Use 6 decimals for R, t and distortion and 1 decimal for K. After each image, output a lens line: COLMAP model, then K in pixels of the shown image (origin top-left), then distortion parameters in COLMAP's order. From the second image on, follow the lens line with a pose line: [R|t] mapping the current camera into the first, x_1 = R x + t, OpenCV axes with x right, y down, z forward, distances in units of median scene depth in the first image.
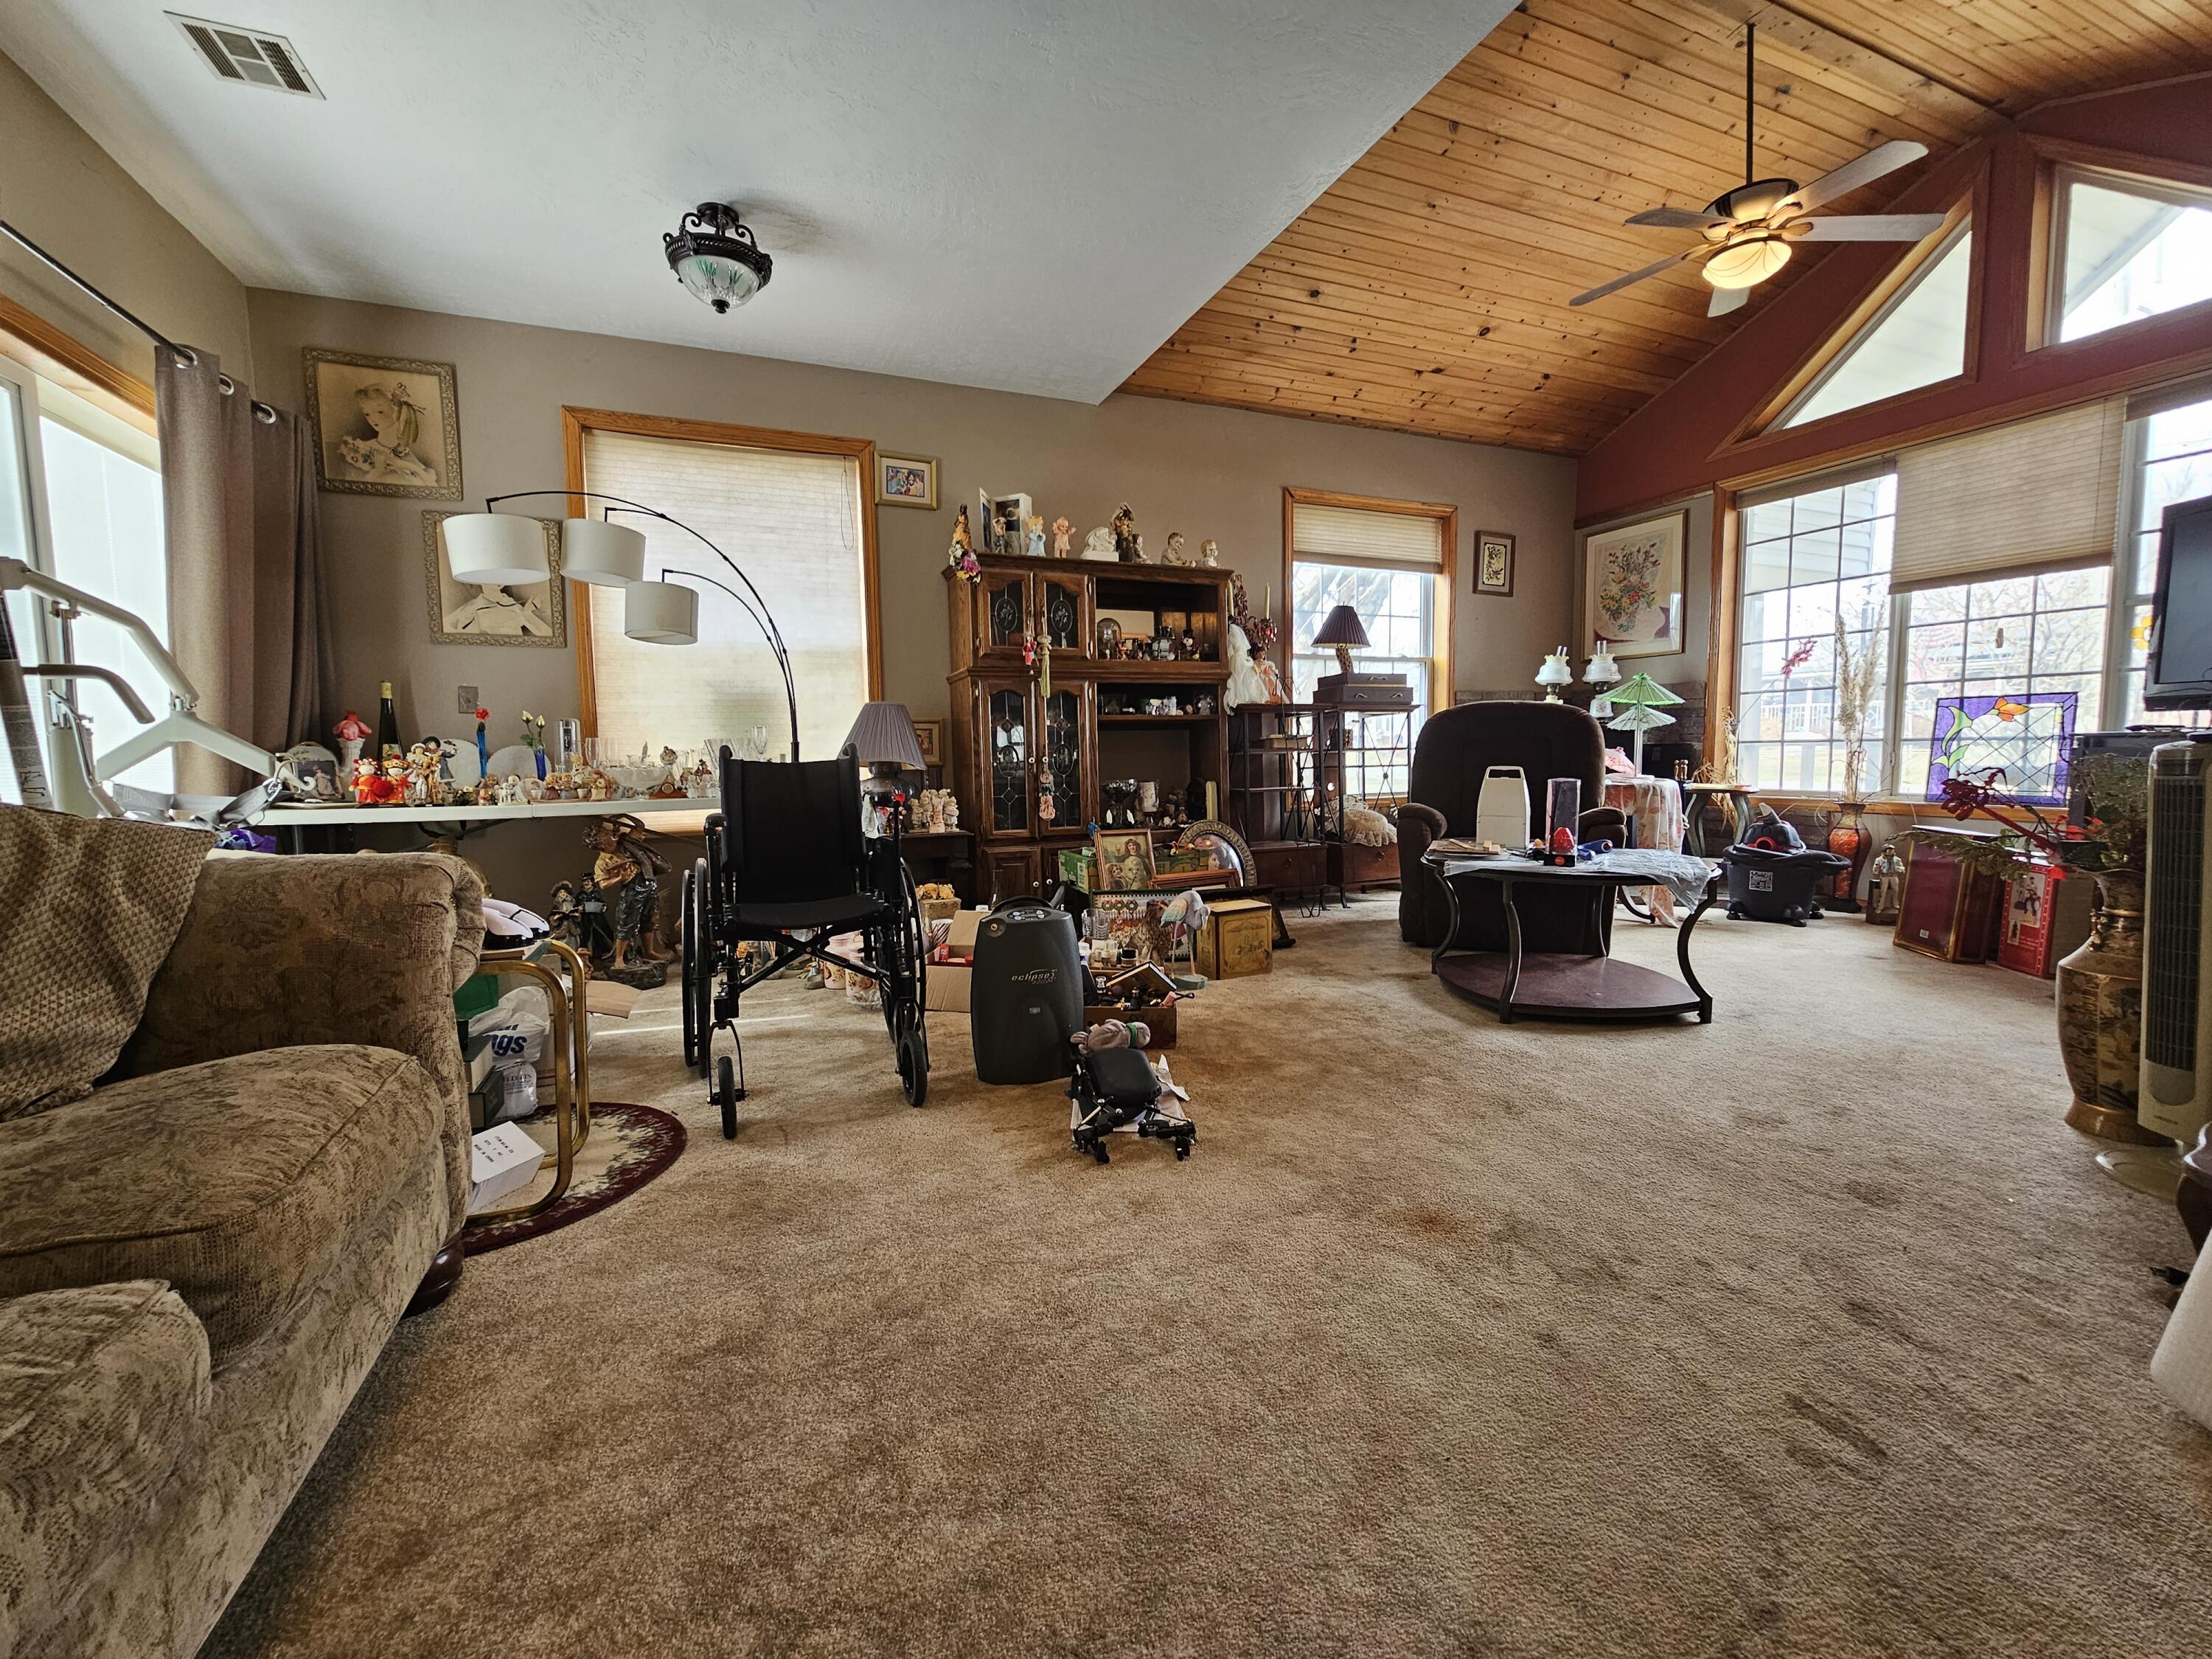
lens RADIAL K [[906.2, 0, 1106.0], [0, 906.2, 829.5], [0, 0, 1]] dist [-0.003311, 0.000913]
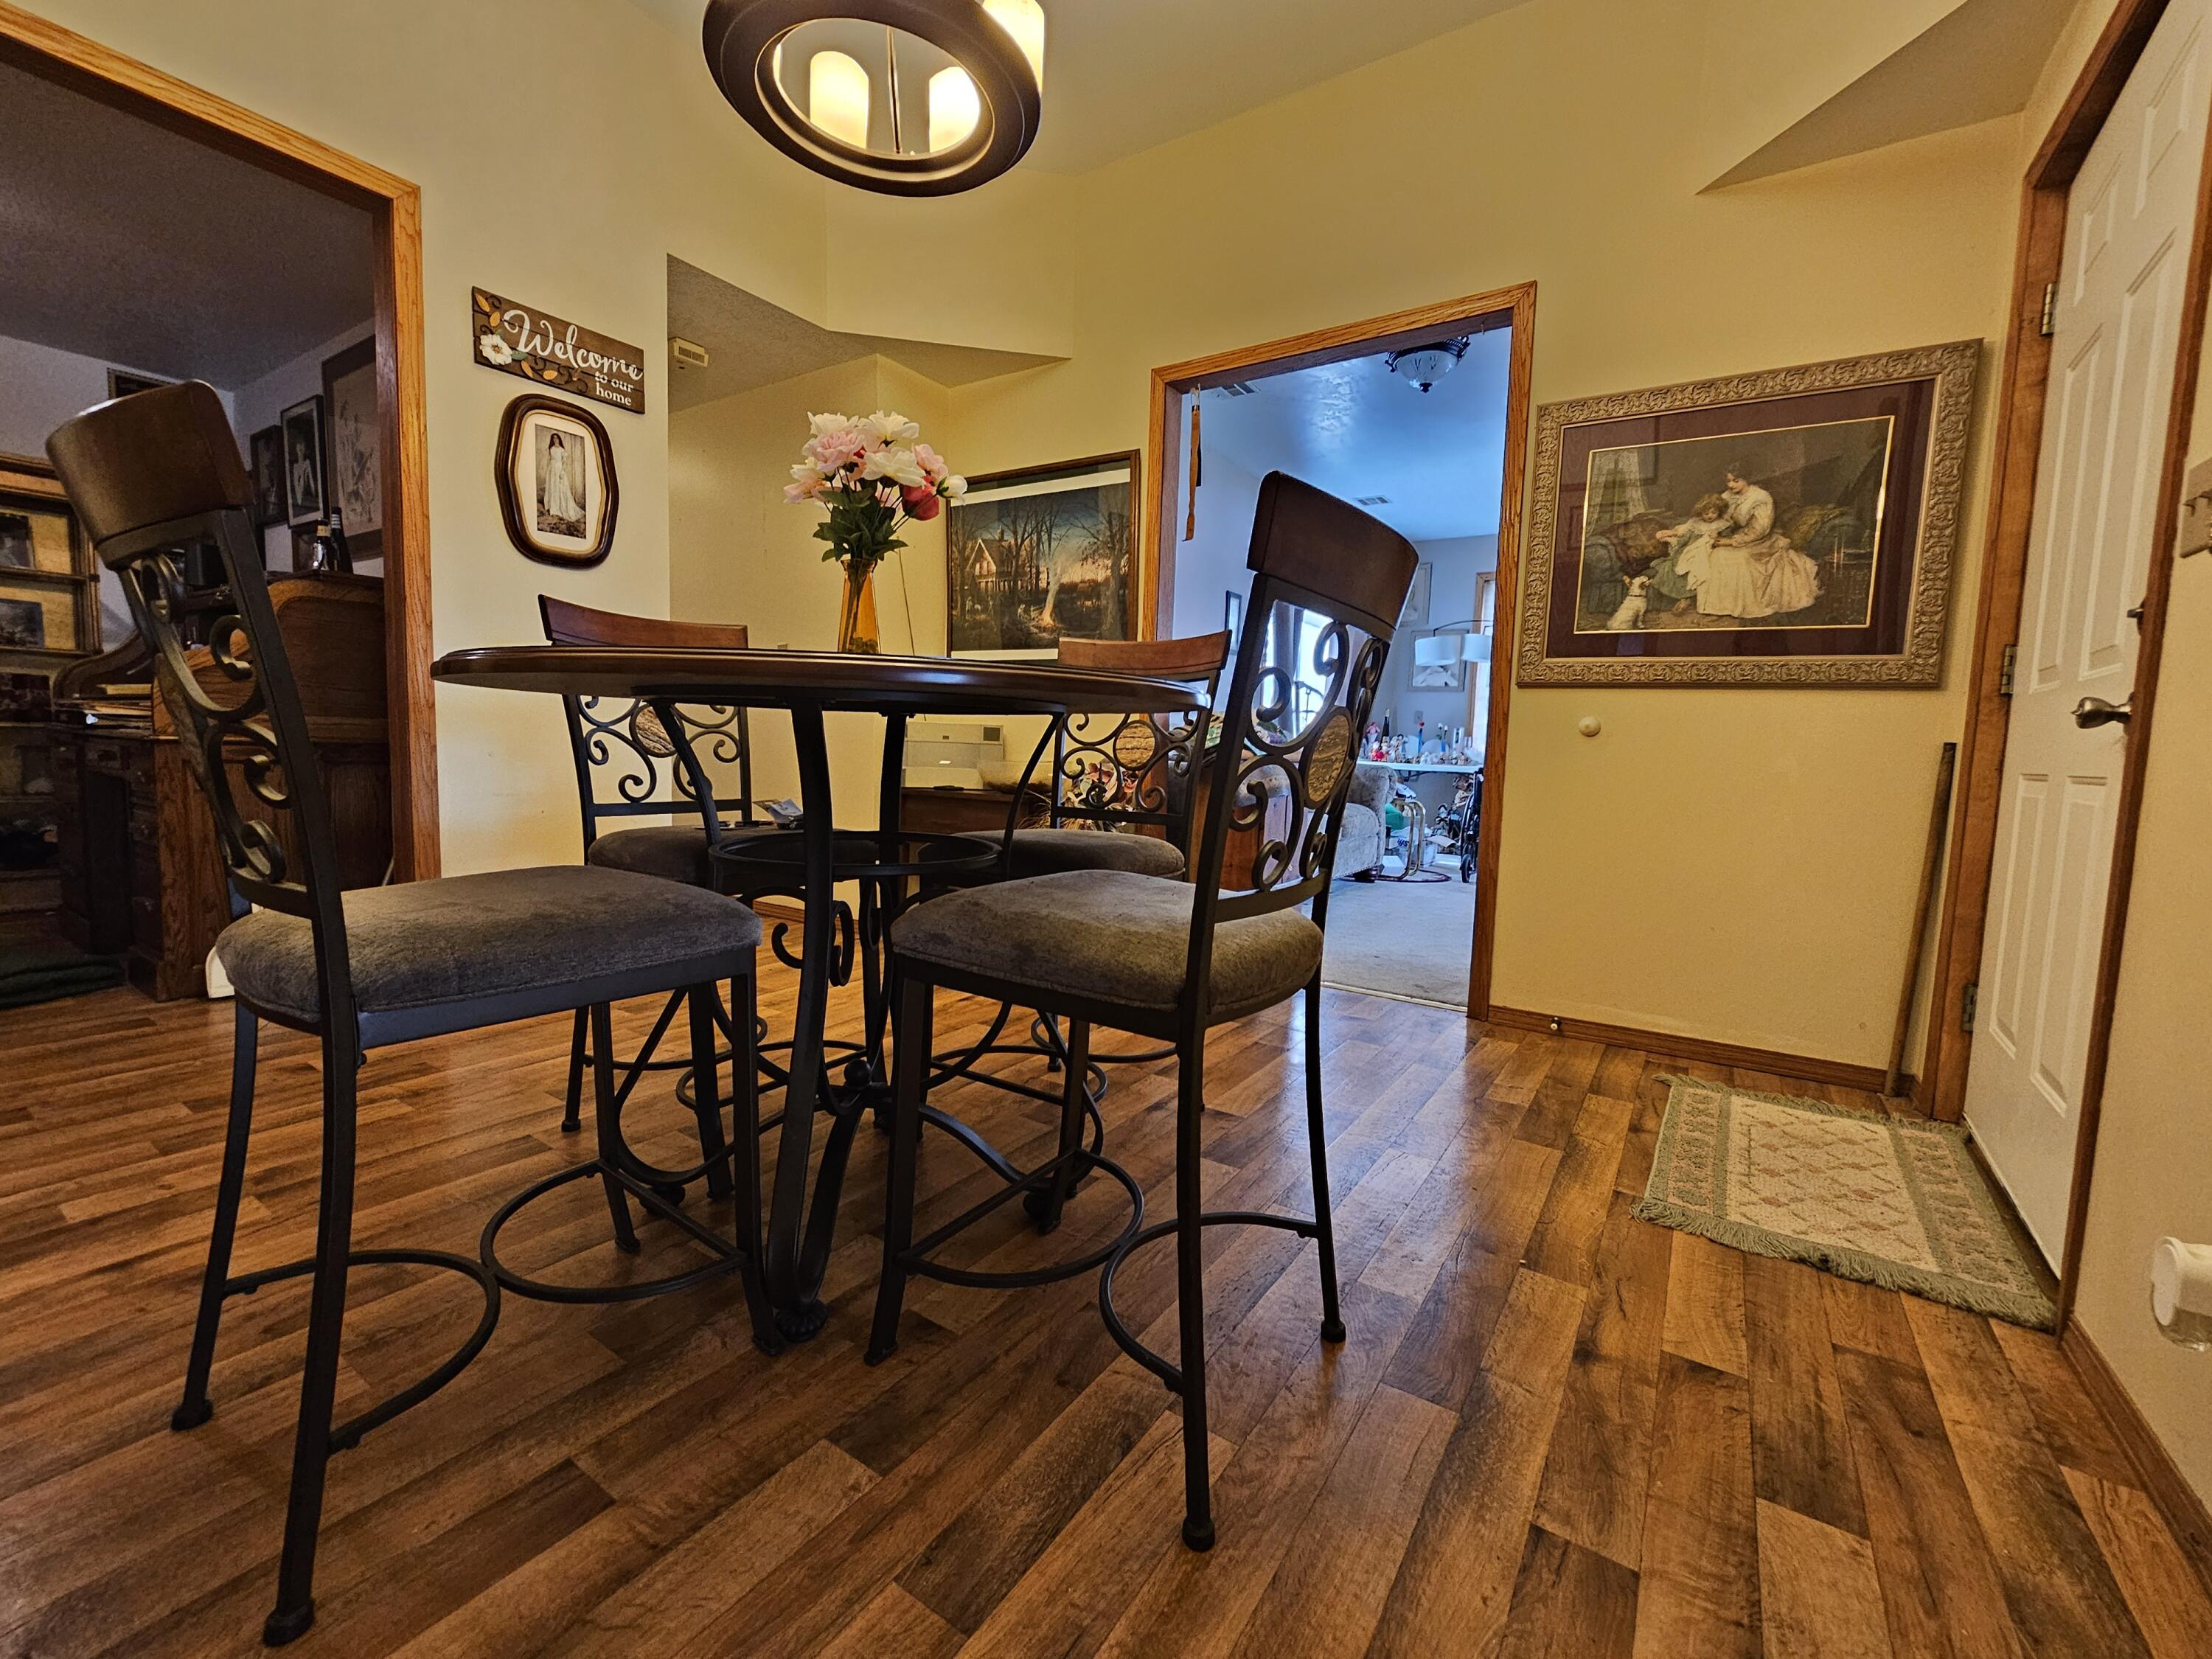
lens RADIAL K [[906.2, 0, 1106.0], [0, 906.2, 829.5], [0, 0, 1]] dist [-0.003311, 0.000913]
pose [[0.558607, 0.117526, -0.821064, 0.699260], [-0.117991, 0.991103, 0.061591, 0.079165], [0.820997, 0.062473, 0.567504, -0.839180]]
